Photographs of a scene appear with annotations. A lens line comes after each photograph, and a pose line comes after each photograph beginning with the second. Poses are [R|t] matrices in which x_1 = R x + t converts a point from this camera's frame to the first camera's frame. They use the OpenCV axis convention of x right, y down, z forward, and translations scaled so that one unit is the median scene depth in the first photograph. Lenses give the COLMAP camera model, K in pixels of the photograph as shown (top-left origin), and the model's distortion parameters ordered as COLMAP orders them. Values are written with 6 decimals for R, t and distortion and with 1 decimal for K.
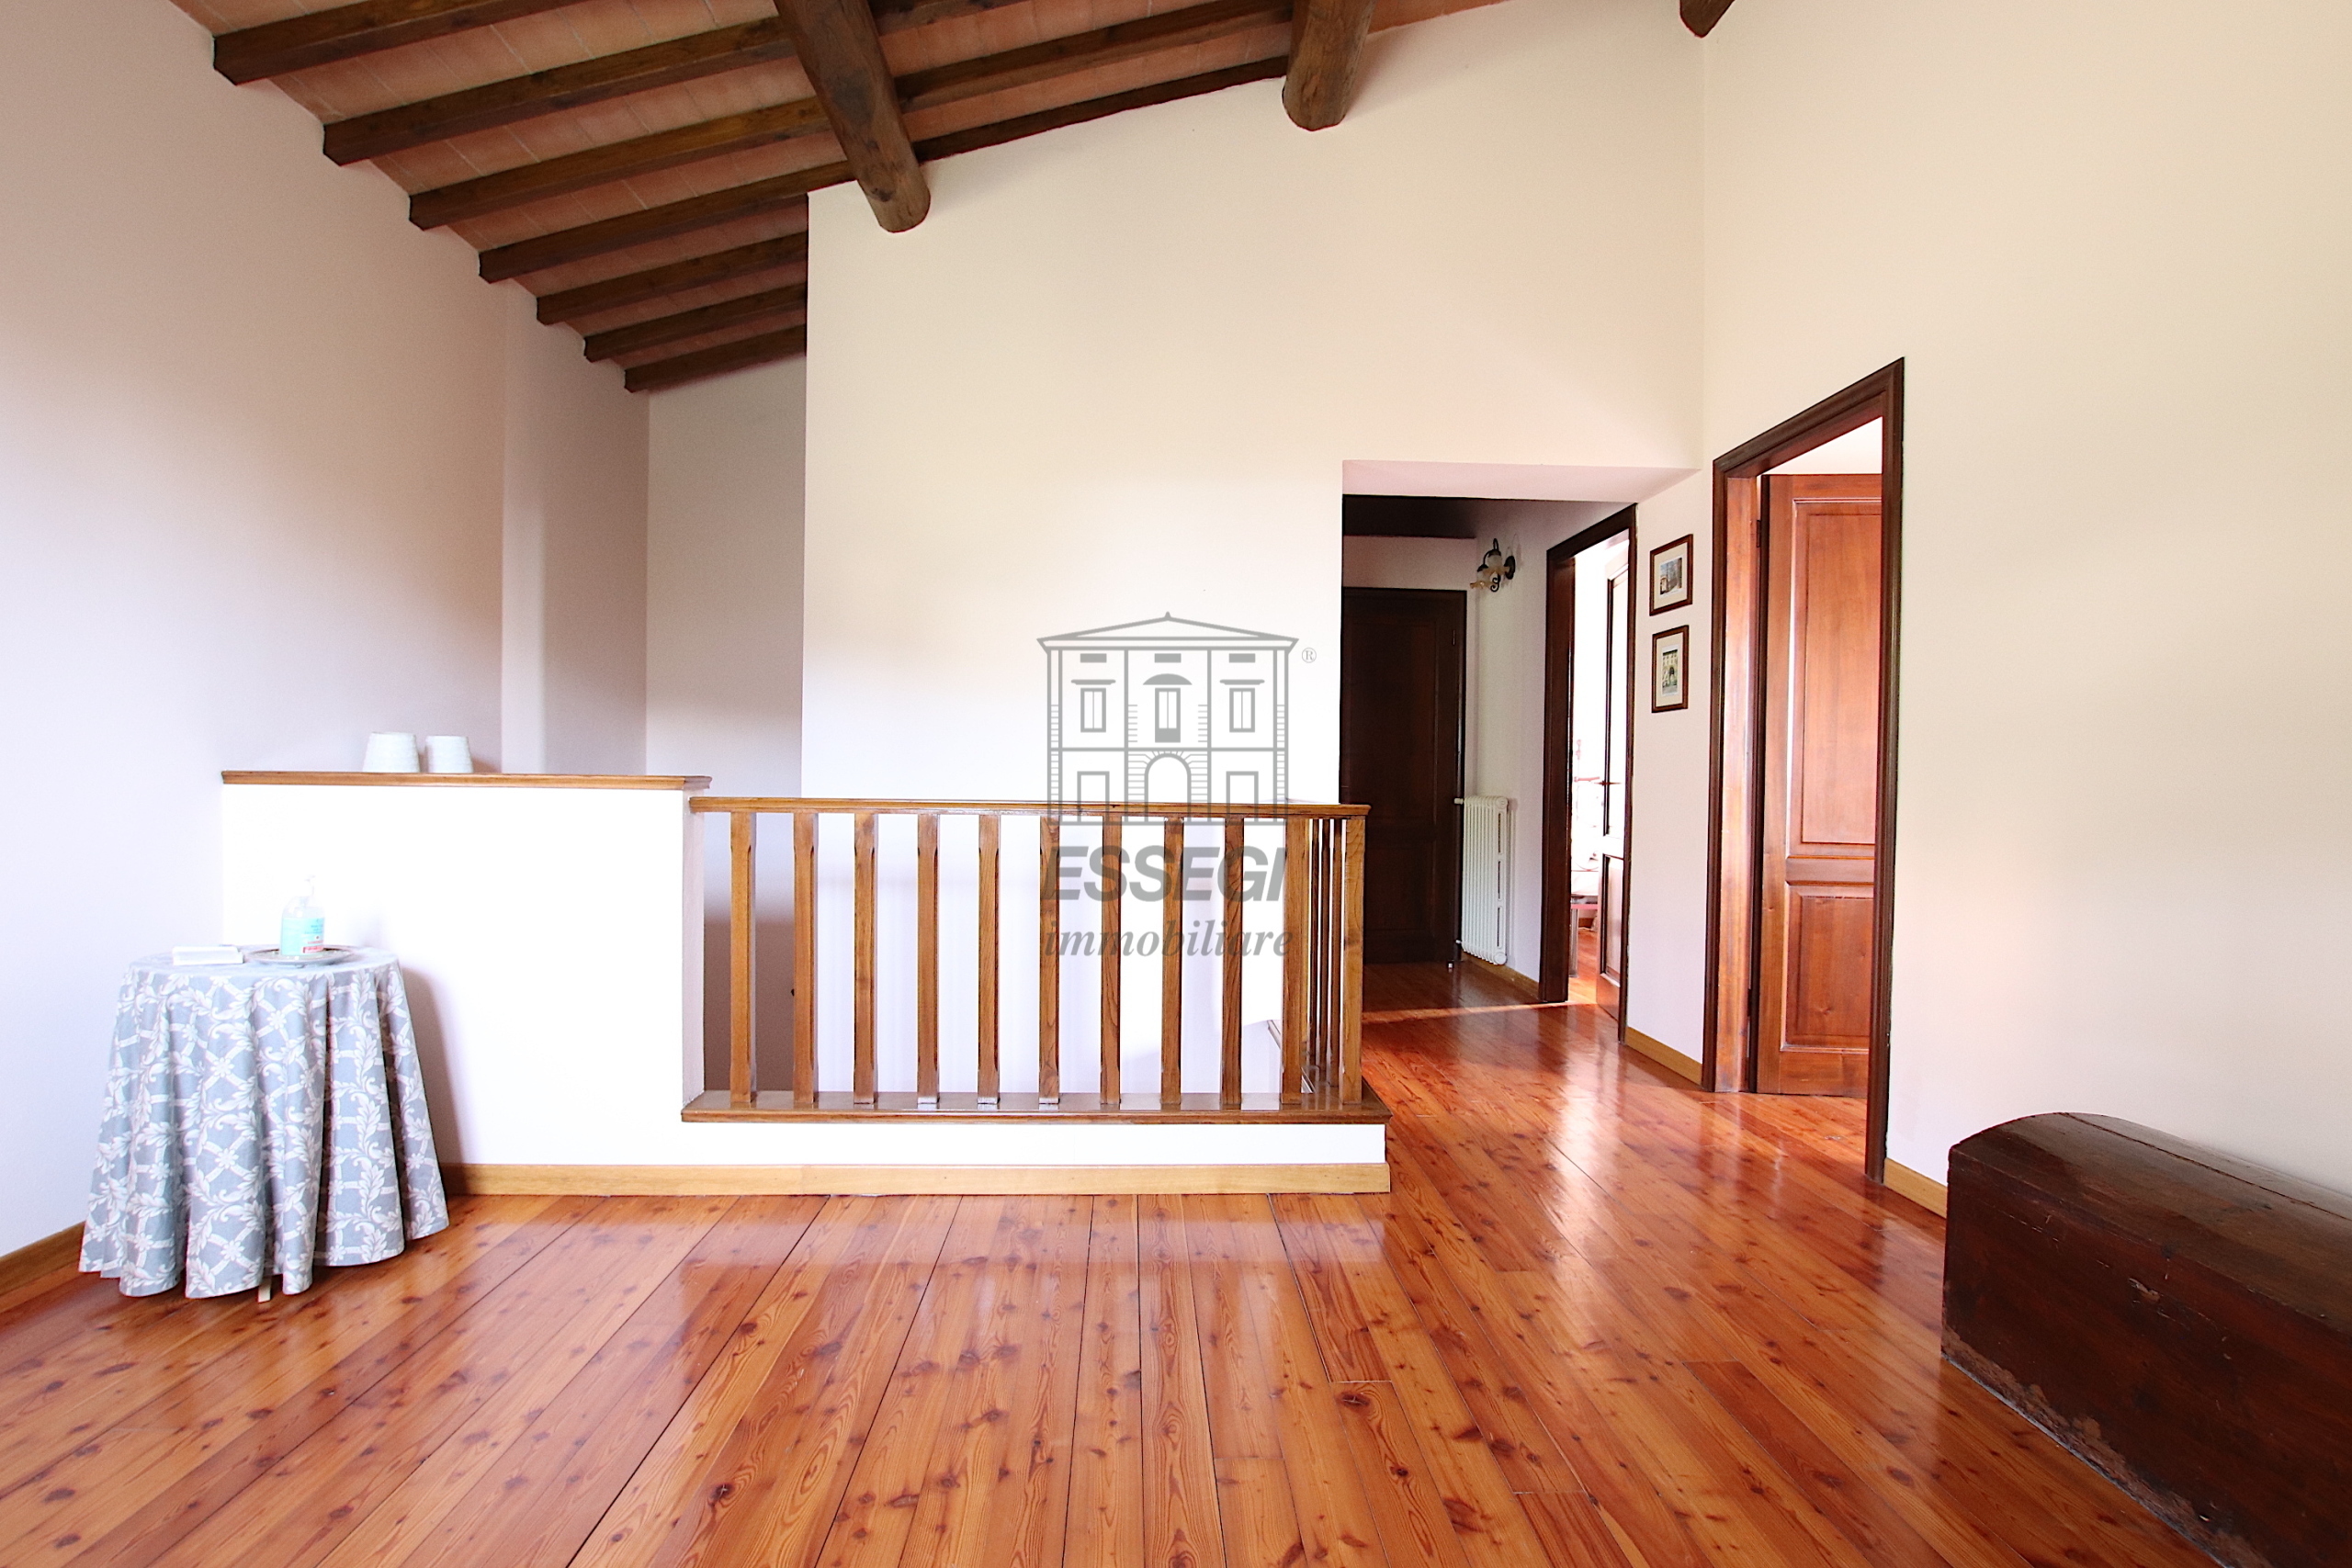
lens RADIAL K [[1100.8, 0, 1175.7], [0, 1100.8, 793.2], [0, 0, 1]] dist [-0.033135, 0.005087]
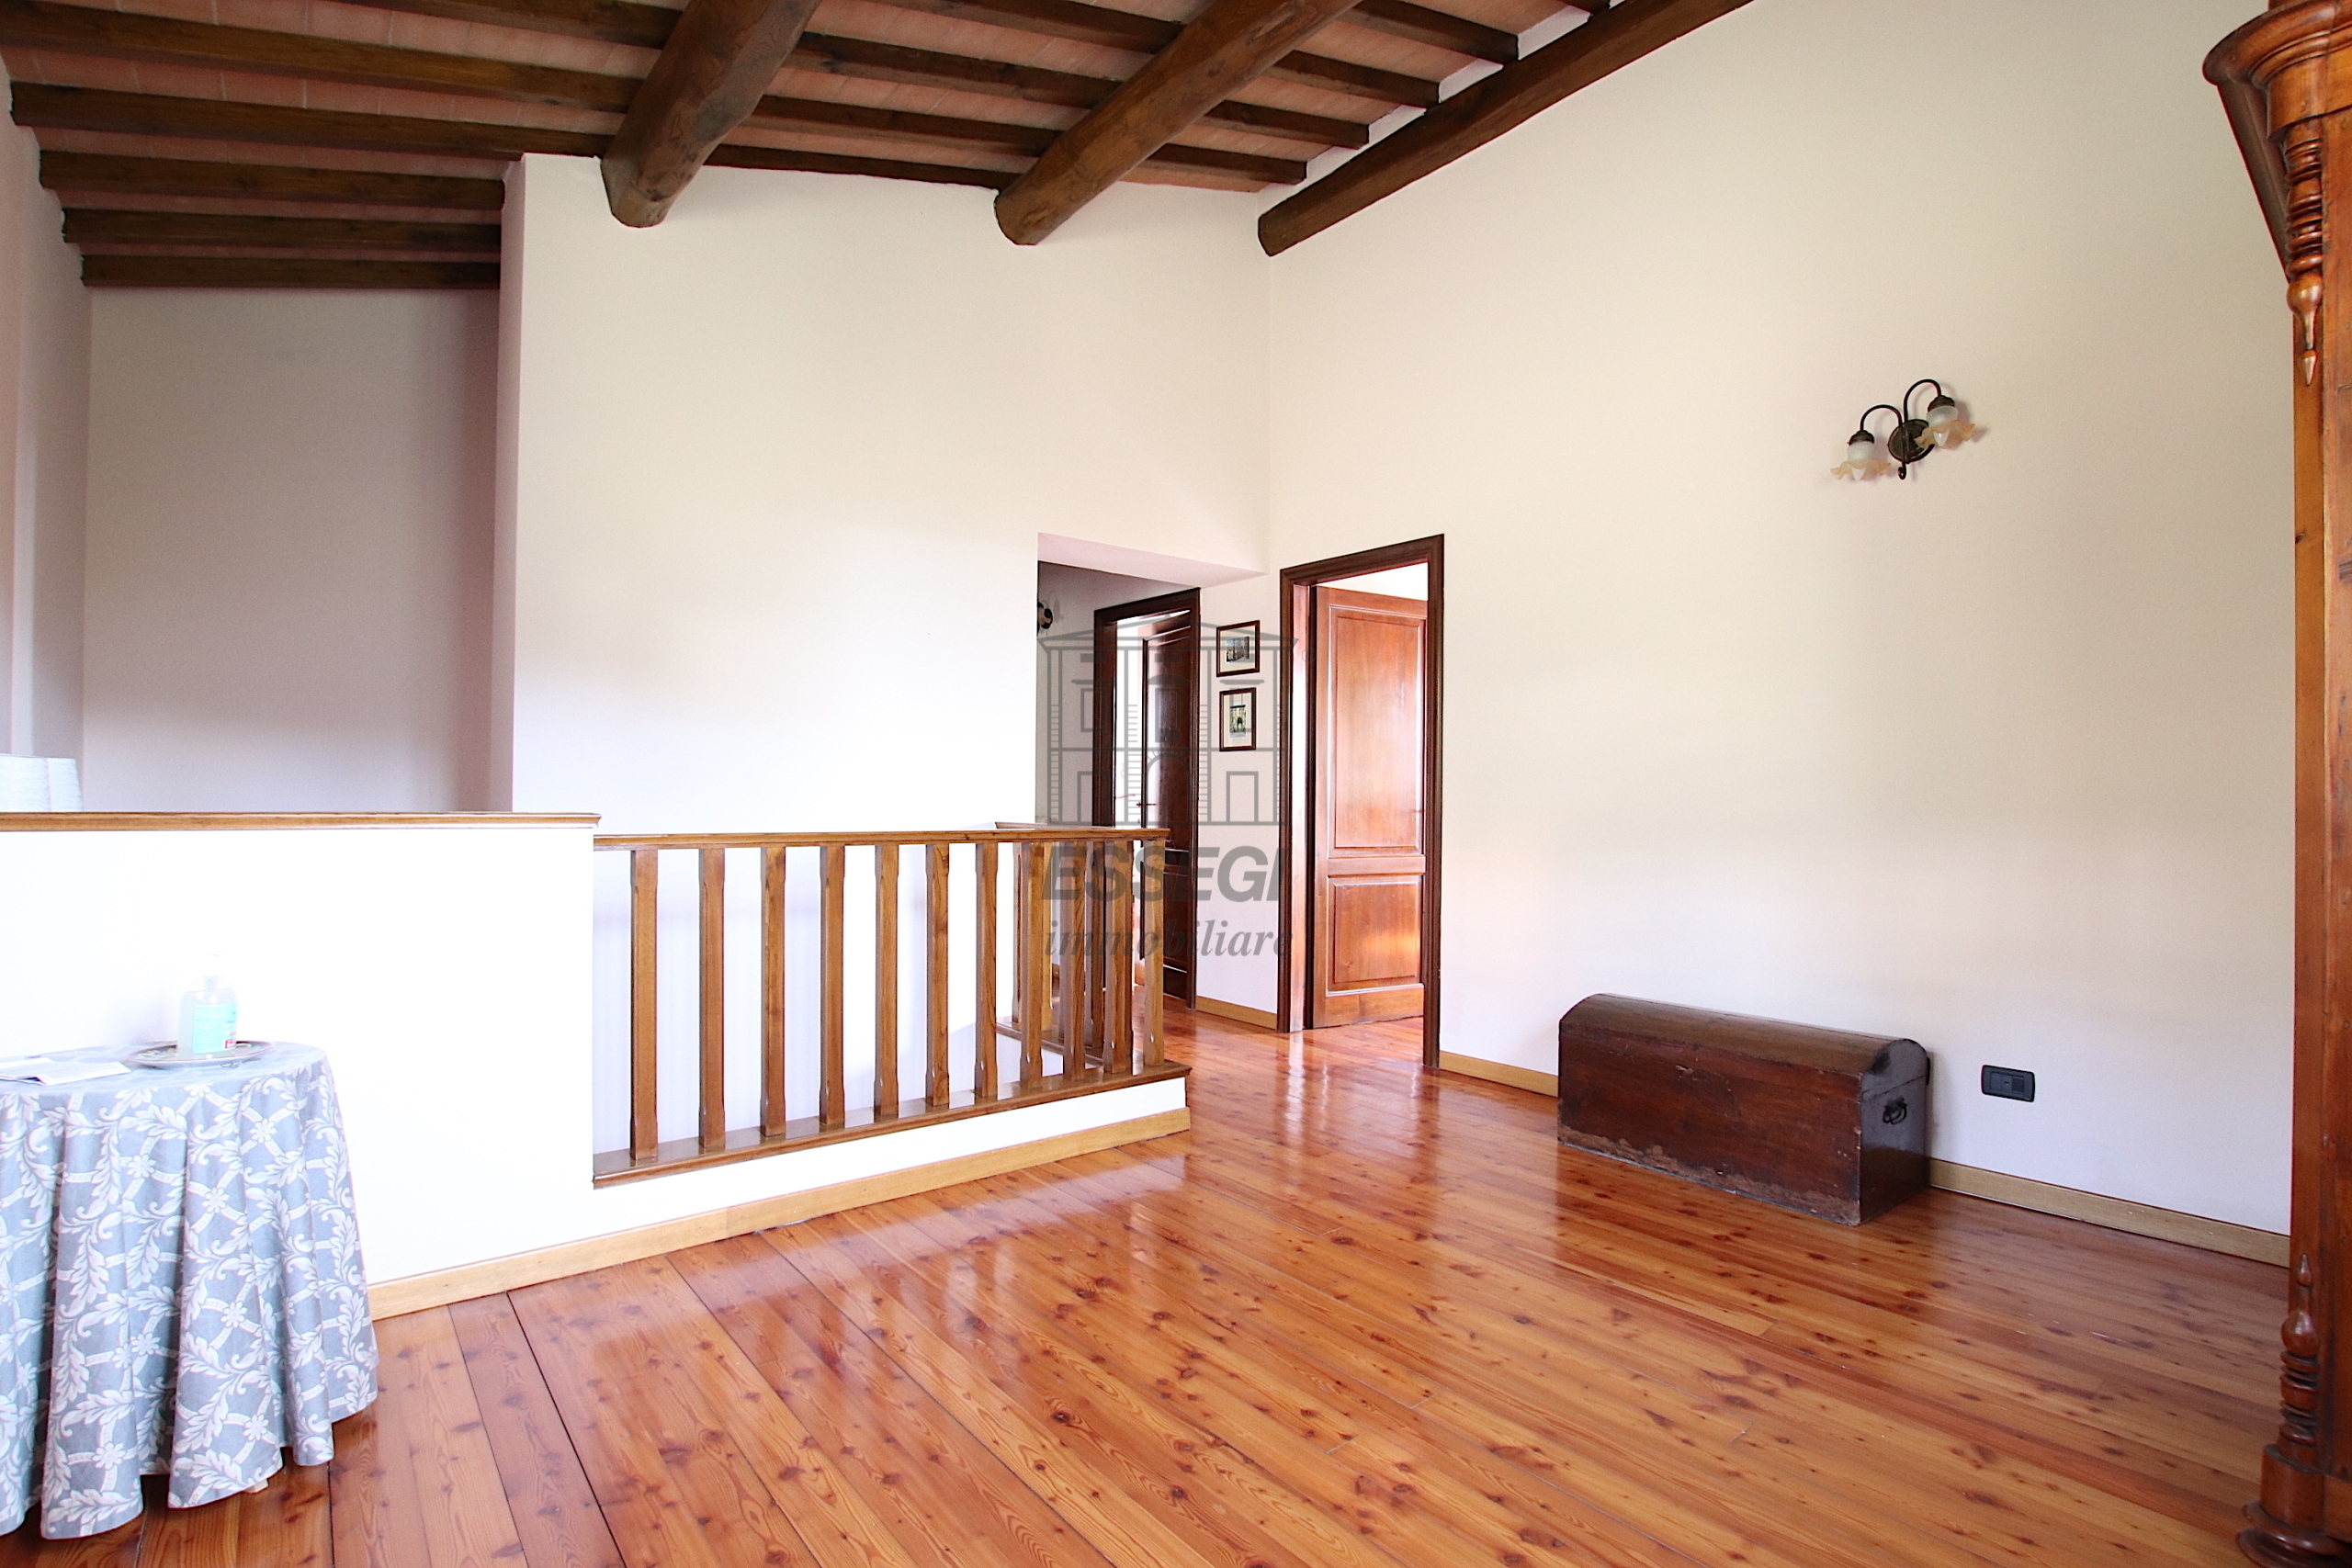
lens RADIAL K [[1097.5, 0, 1169.3], [0, 1097.5, 805.0], [0, 0, 1]] dist [-0.035940, 0.007976]
pose [[0.803897, -0.009336, 0.594696, -0.585230], [0.011838, 0.999930, -0.000304, -0.015490], [-0.594651, 0.007285, 0.803951, -0.021392]]
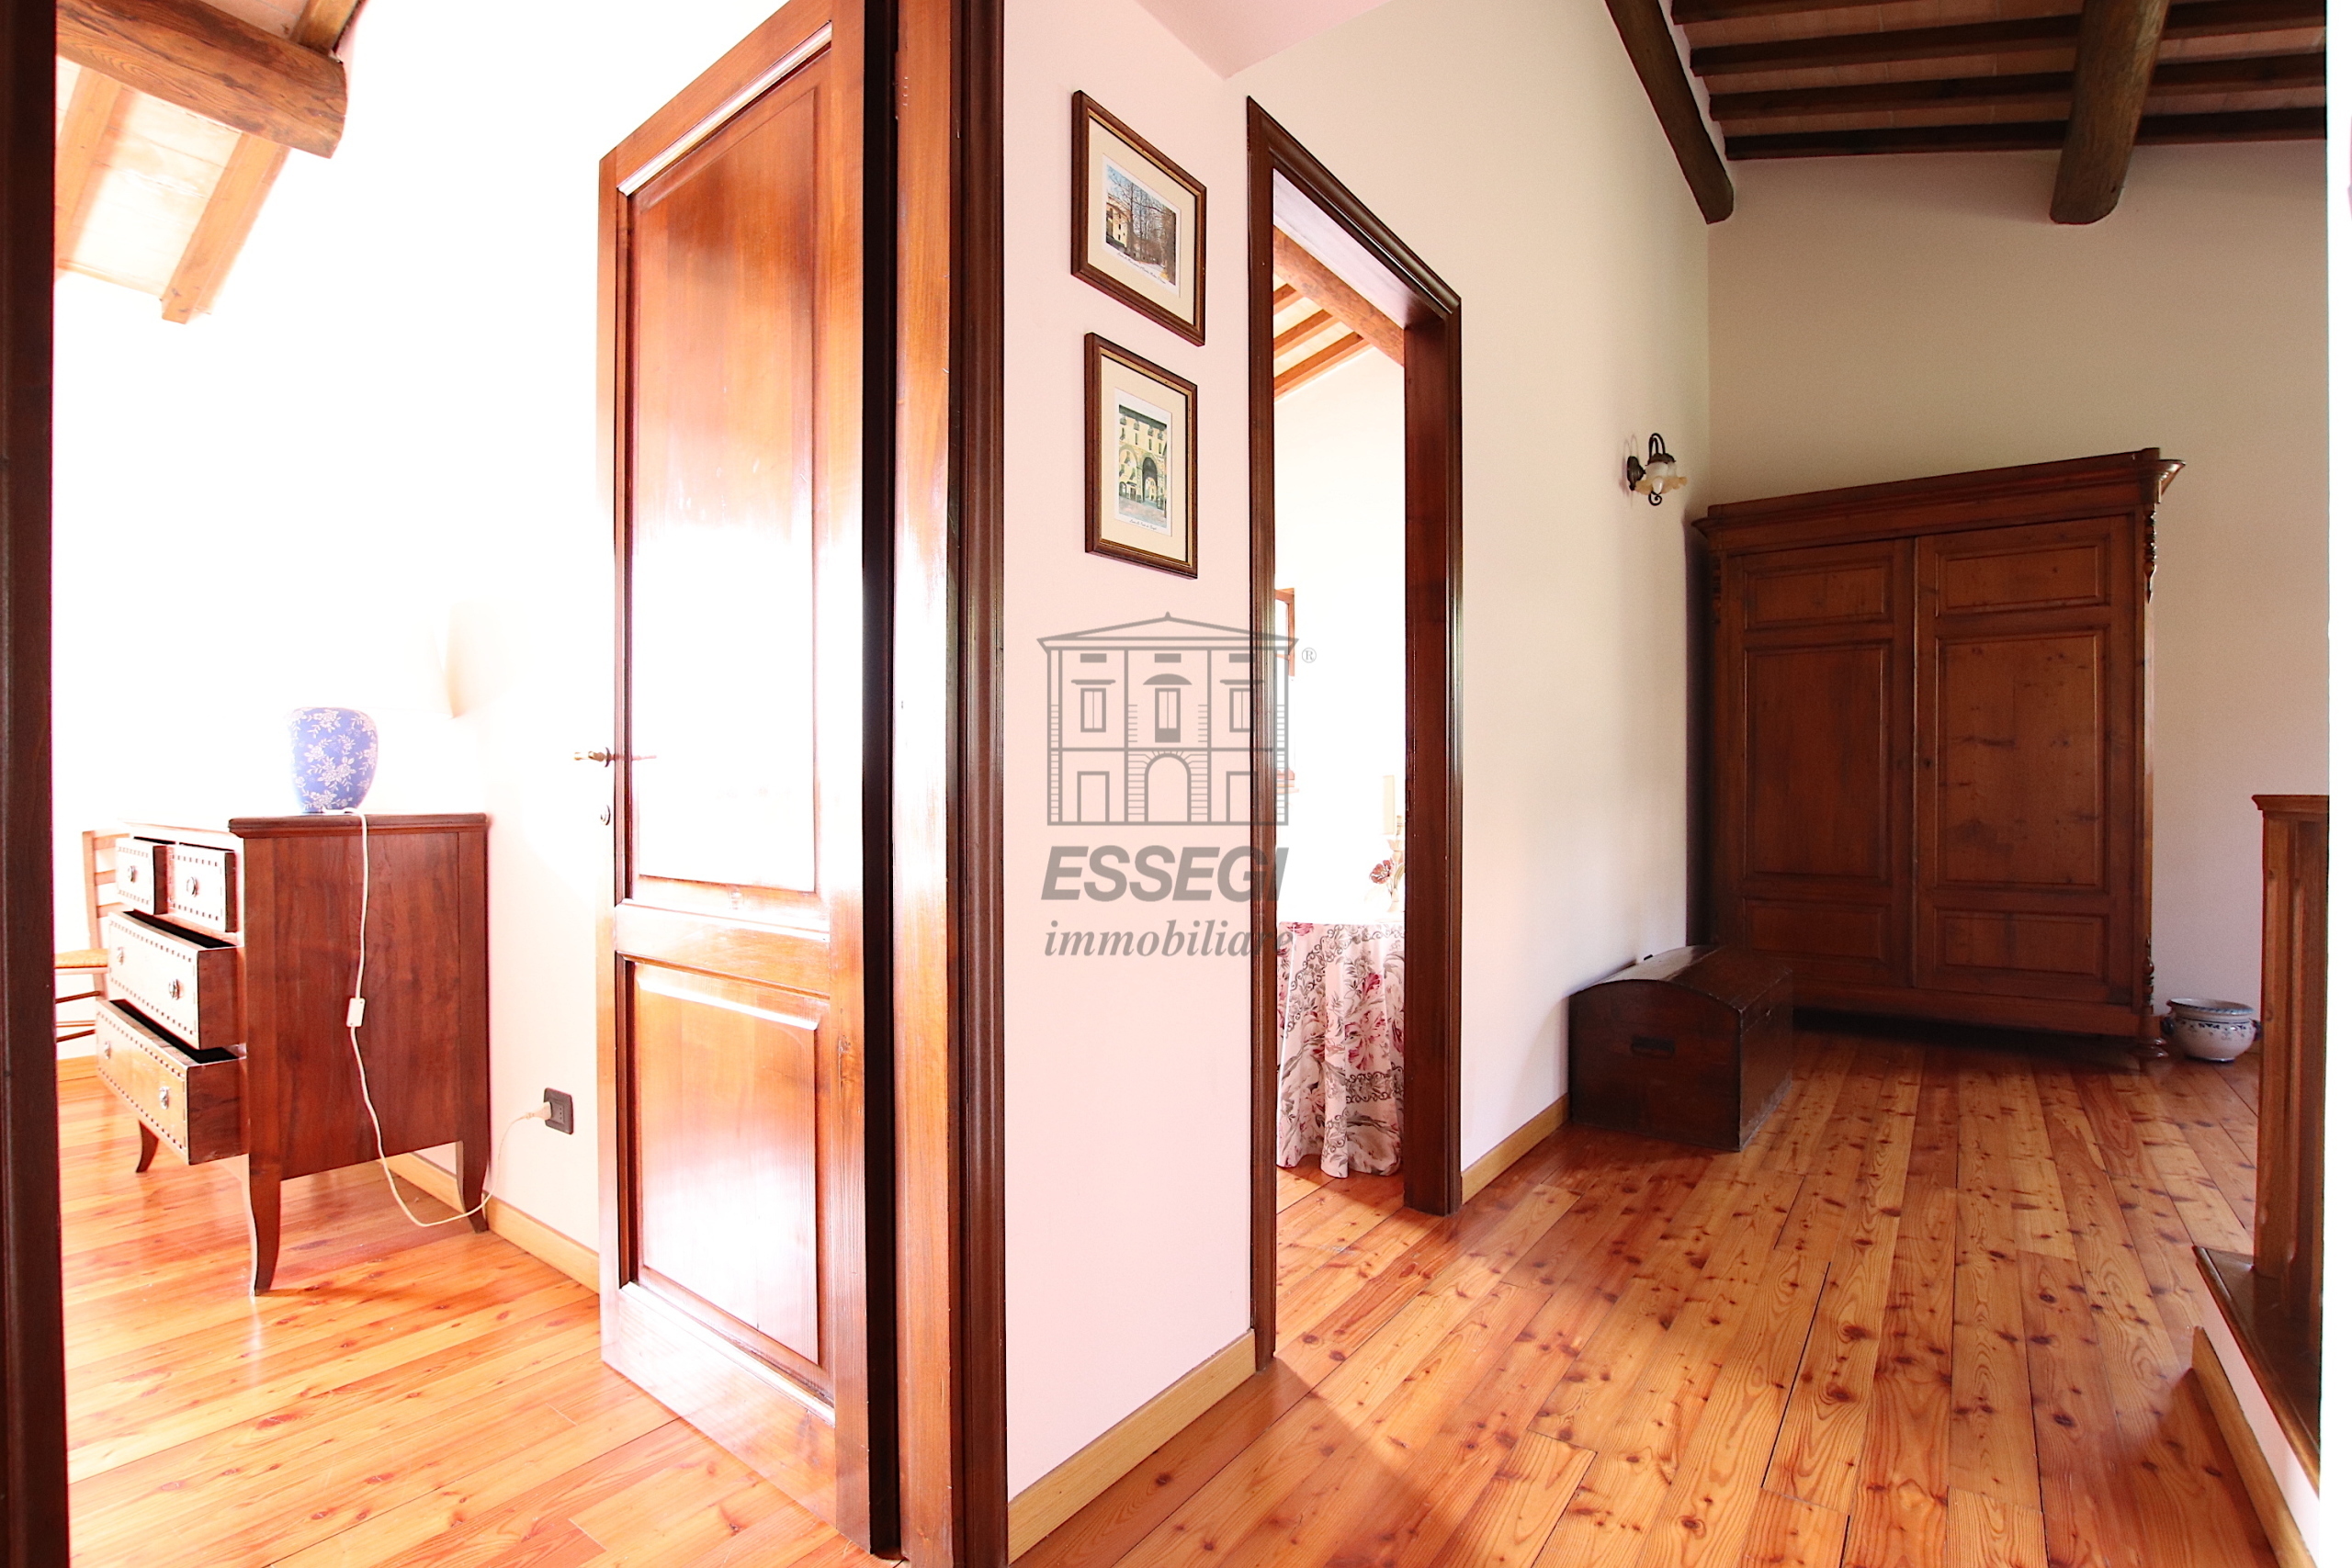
lens RADIAL K [[1100.8, 0, 1175.7], [0, 1100.8, 793.2], [0, 0, 1]] dist [-0.033135, 0.005087]
pose [[-0.782620, -0.015284, 0.622312, 0.283542], [0.000784, 0.999674, 0.025538, -0.005411], [-0.622500, 0.020474, -0.782352, 1.896351]]
